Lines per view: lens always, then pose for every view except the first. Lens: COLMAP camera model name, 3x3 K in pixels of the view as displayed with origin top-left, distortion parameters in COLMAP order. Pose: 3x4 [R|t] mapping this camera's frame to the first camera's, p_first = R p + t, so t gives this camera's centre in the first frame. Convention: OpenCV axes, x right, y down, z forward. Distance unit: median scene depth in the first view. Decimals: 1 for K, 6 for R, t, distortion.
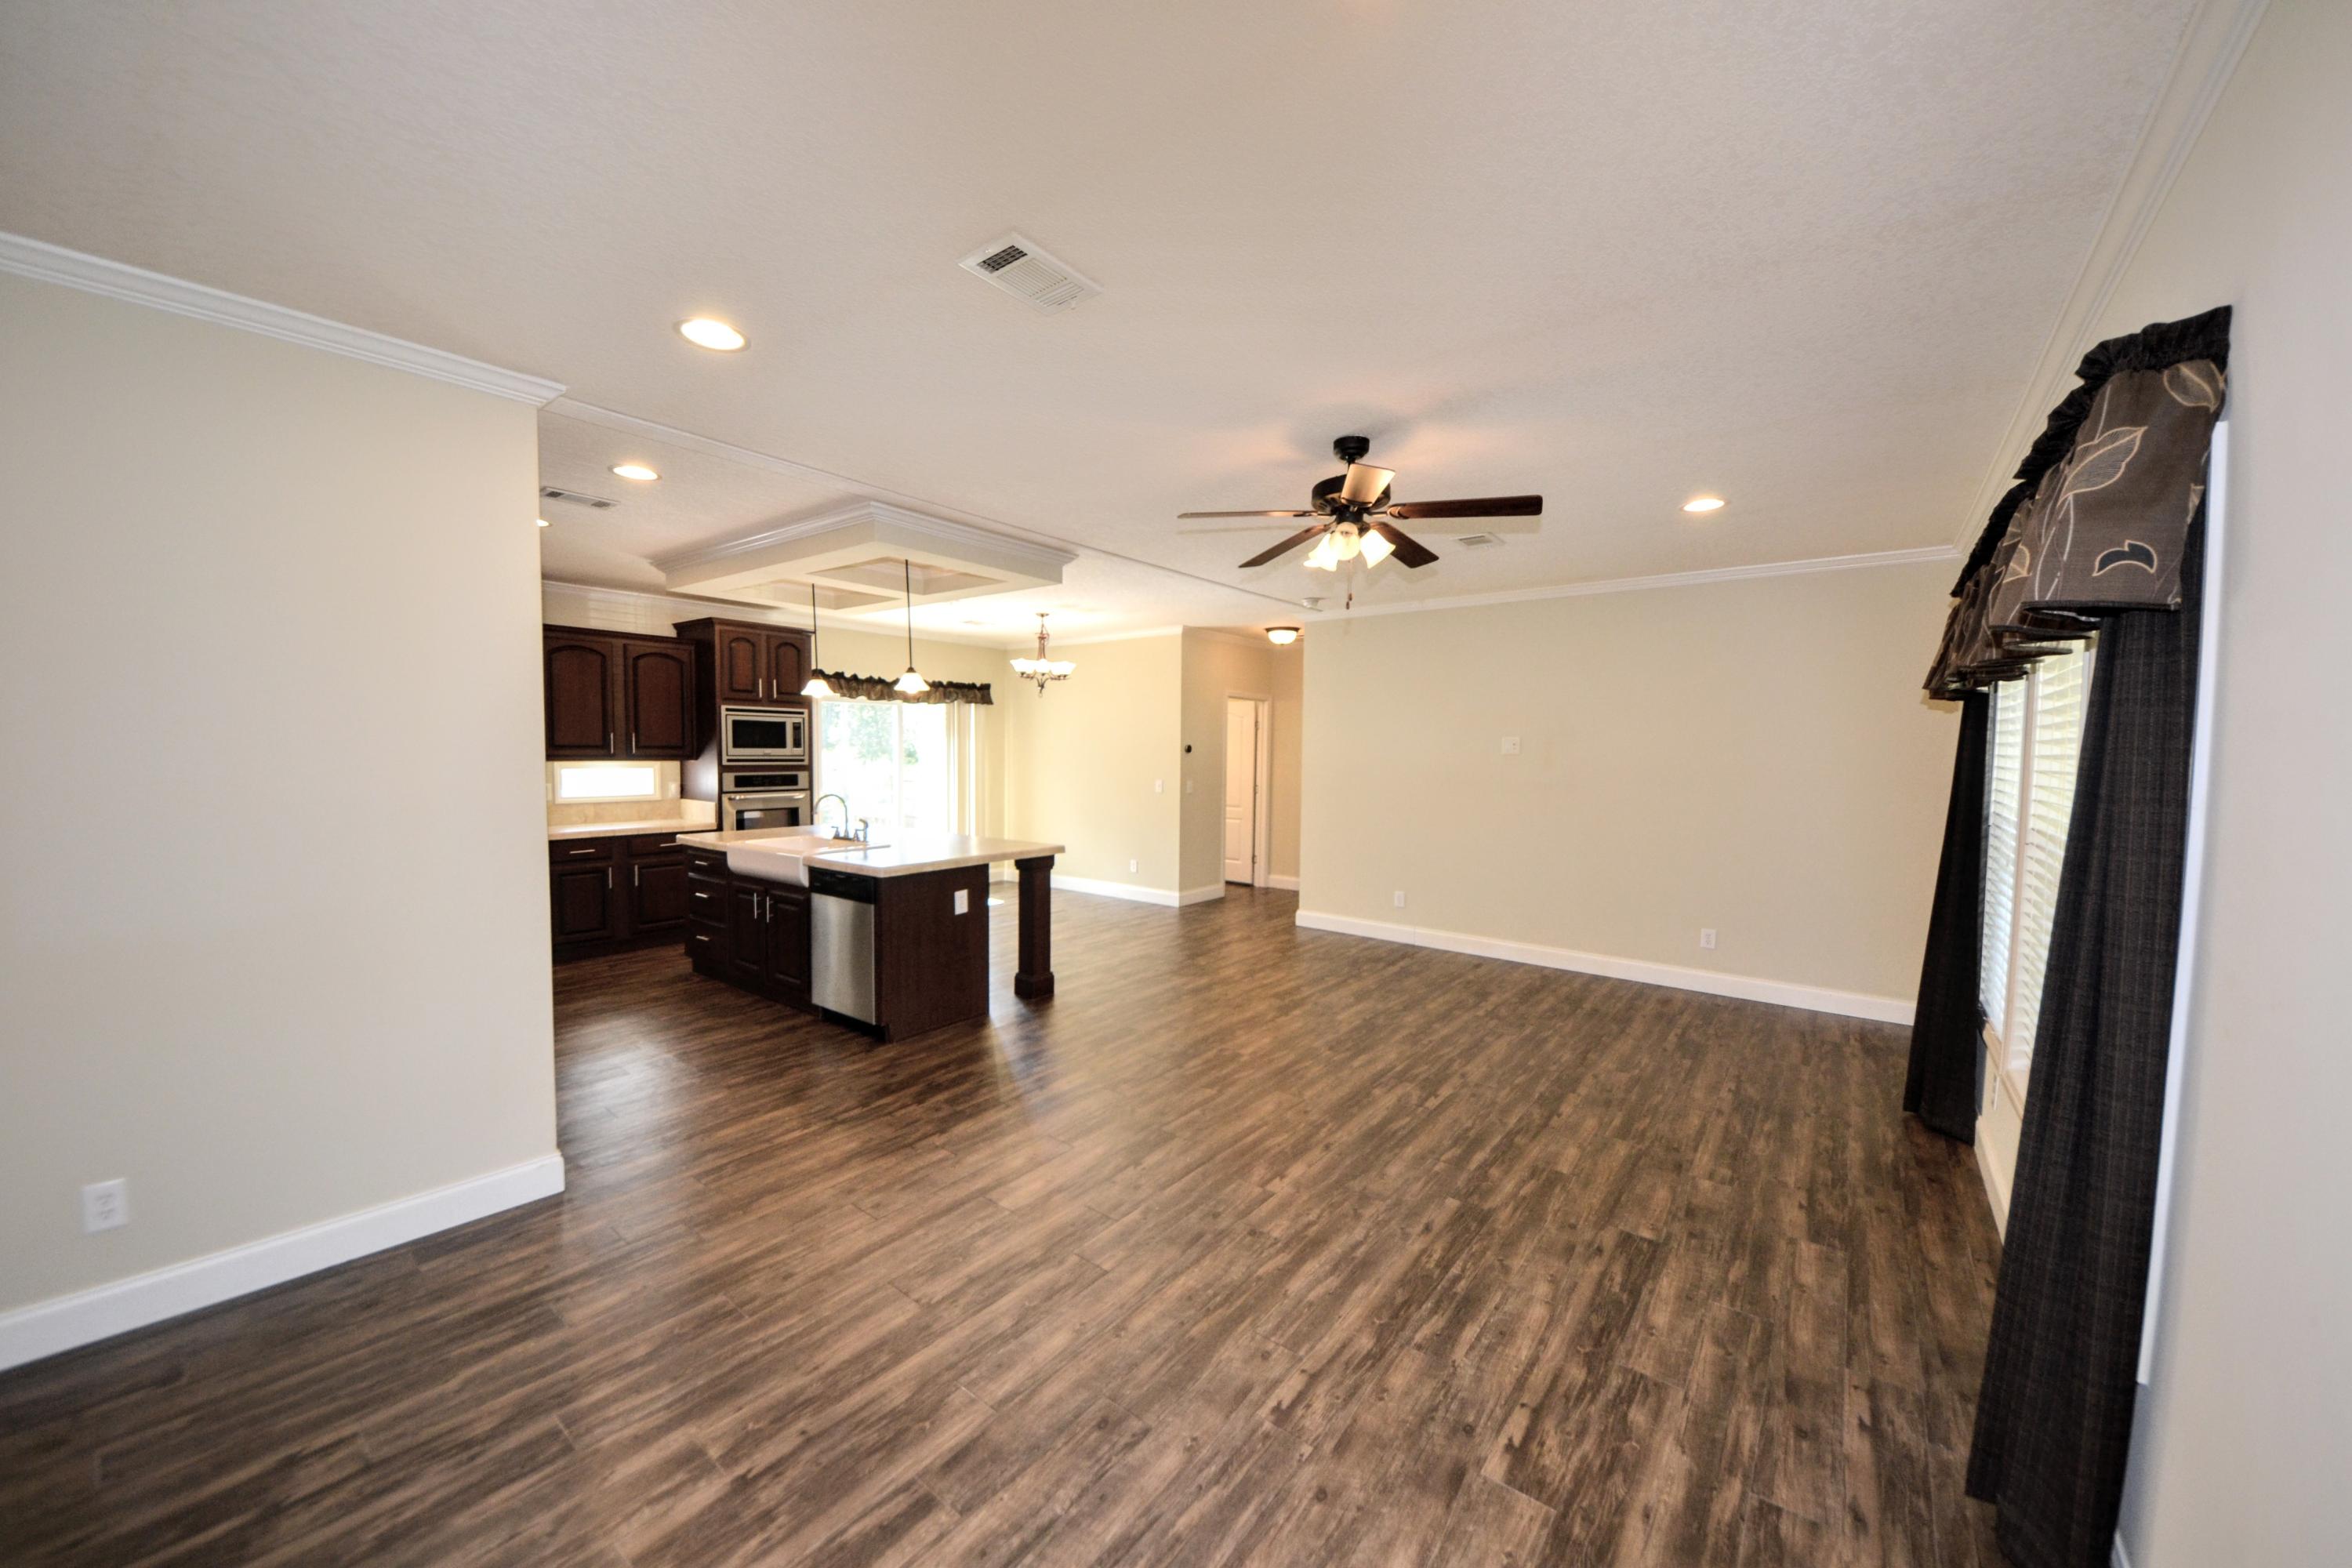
lens RADIAL K [[853.4, 0, 1175.2], [0, 853.4, 795.6], [0, 0, 1]] dist [0.051027, -0.024122]
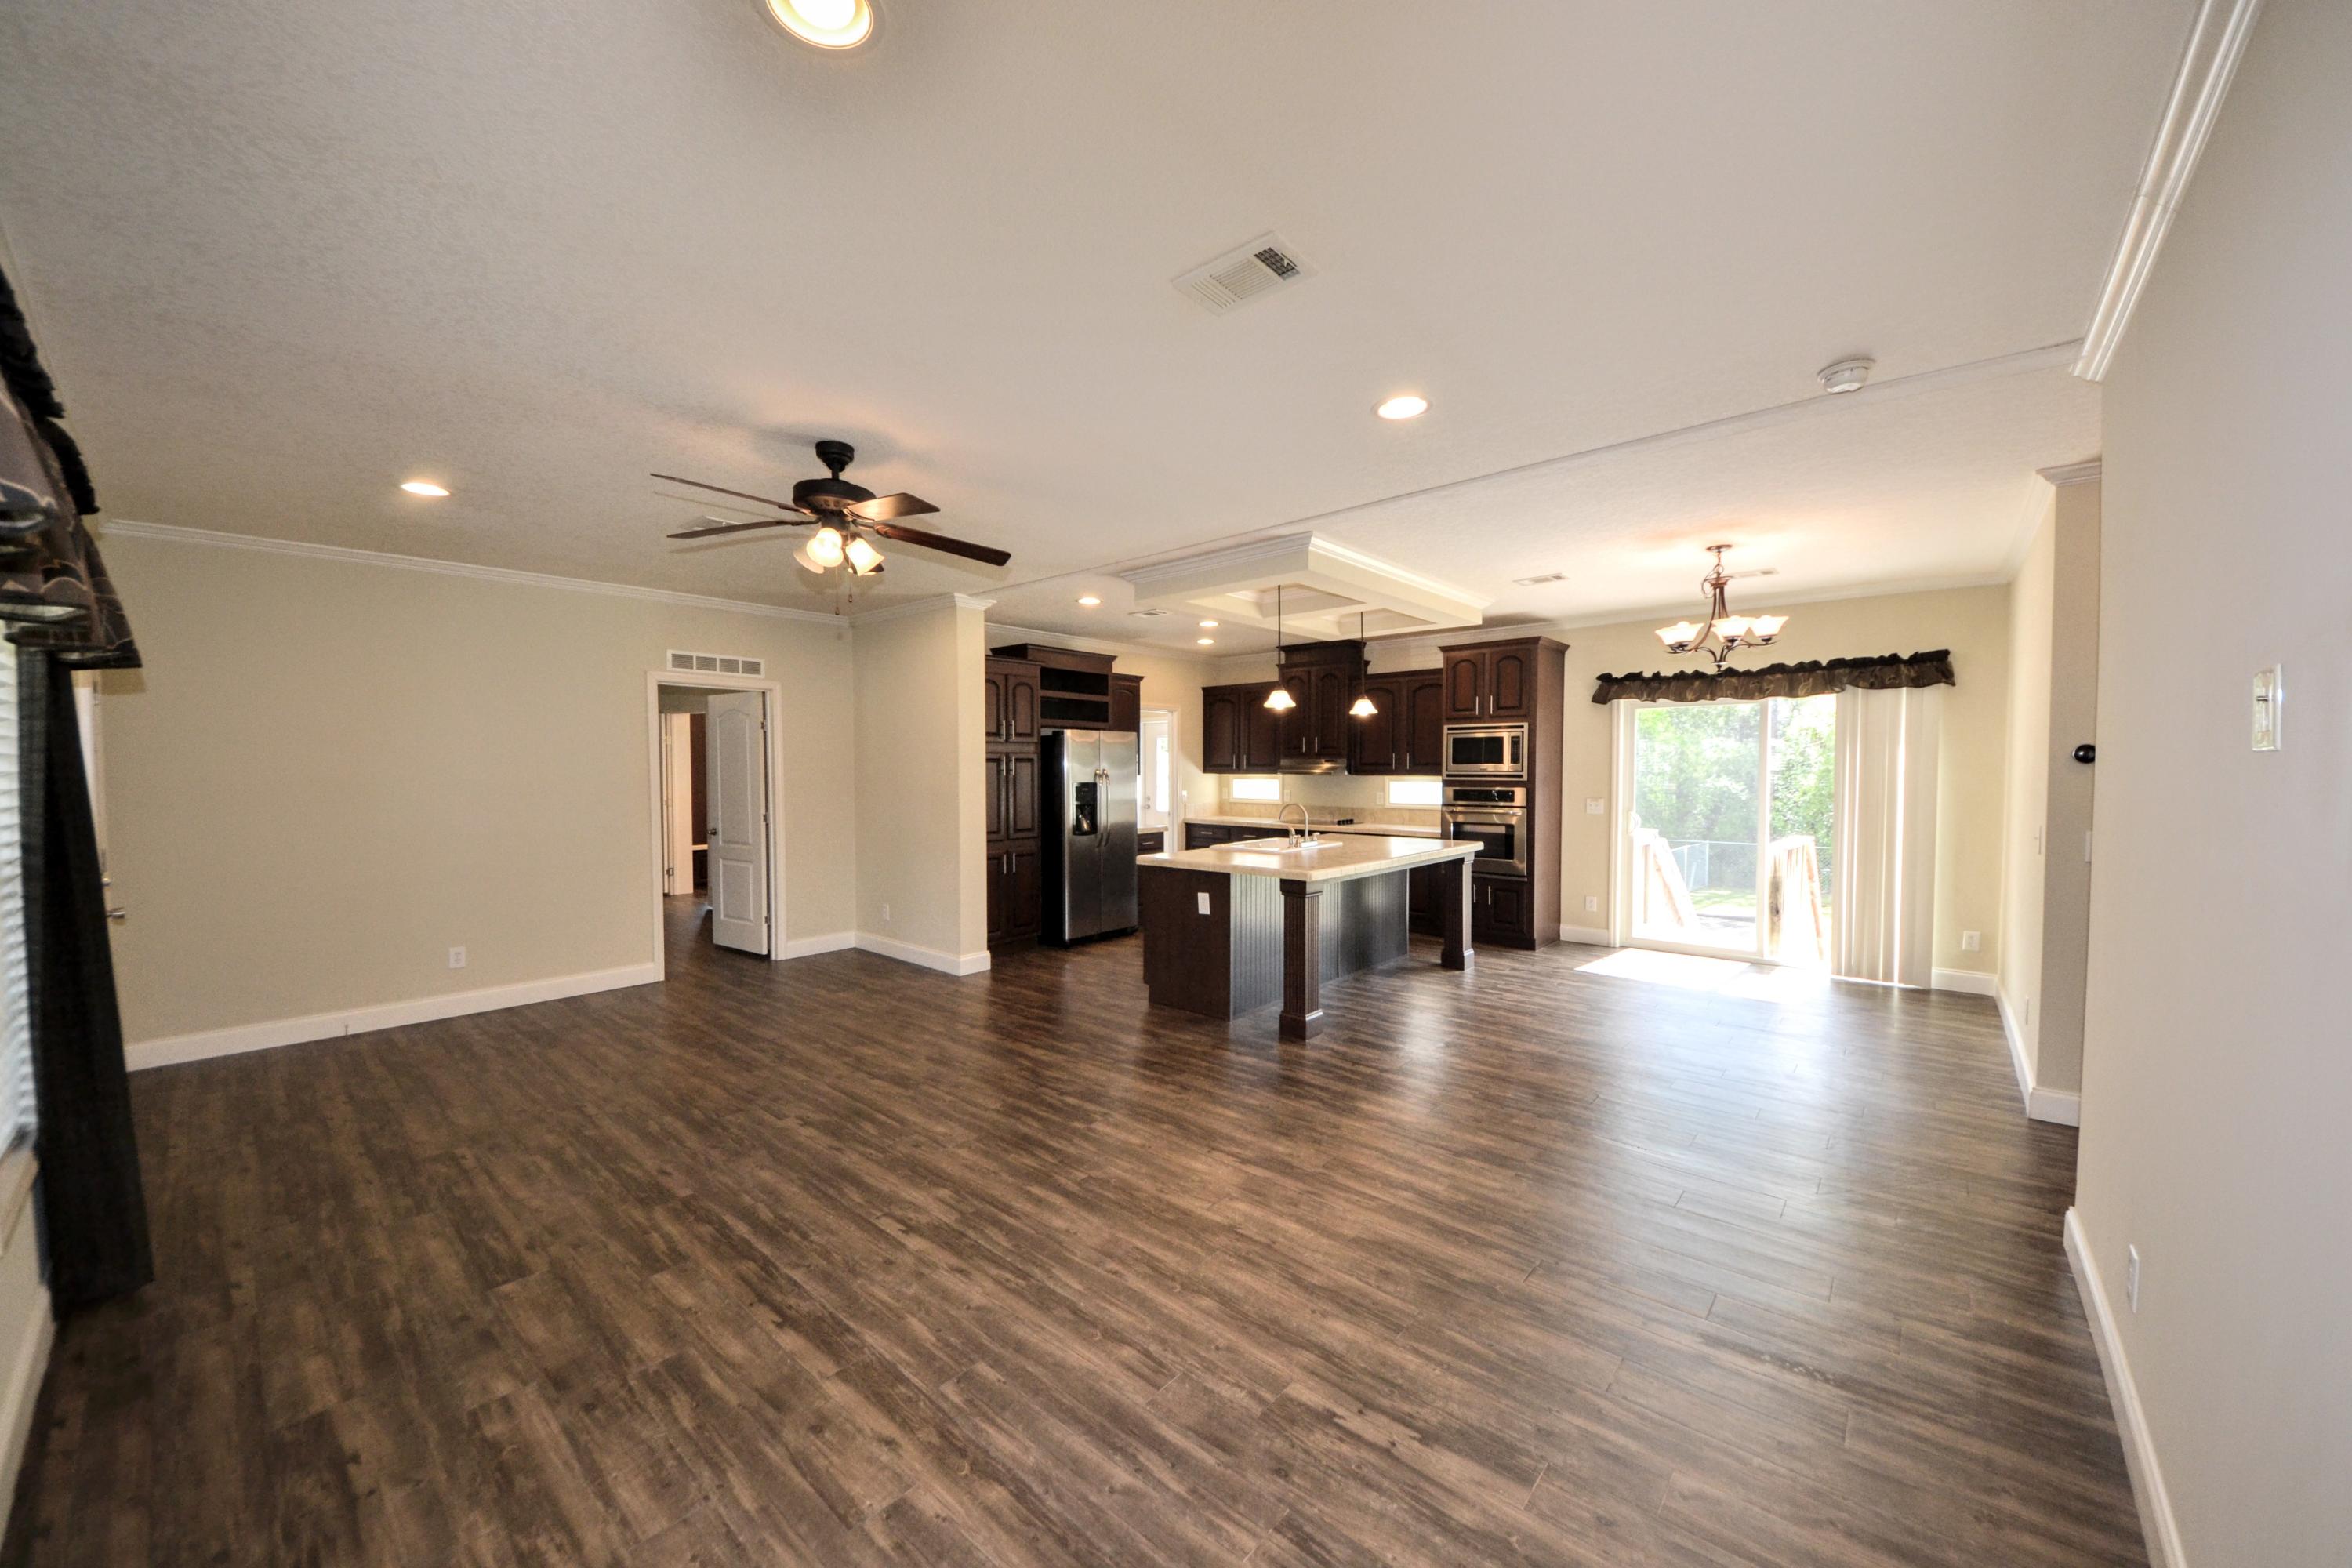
lens RADIAL K [[836.7, 0, 1169.3], [0, 836.7, 792.6], [0, 0, 1]] dist [0.019883, -0.008905]
pose [[-0.056738, 0.030006, -0.997938, 1.084661], [-0.048696, 0.998275, 0.032785, -0.068493], [0.997201, 0.050456, -0.055179, 1.351454]]
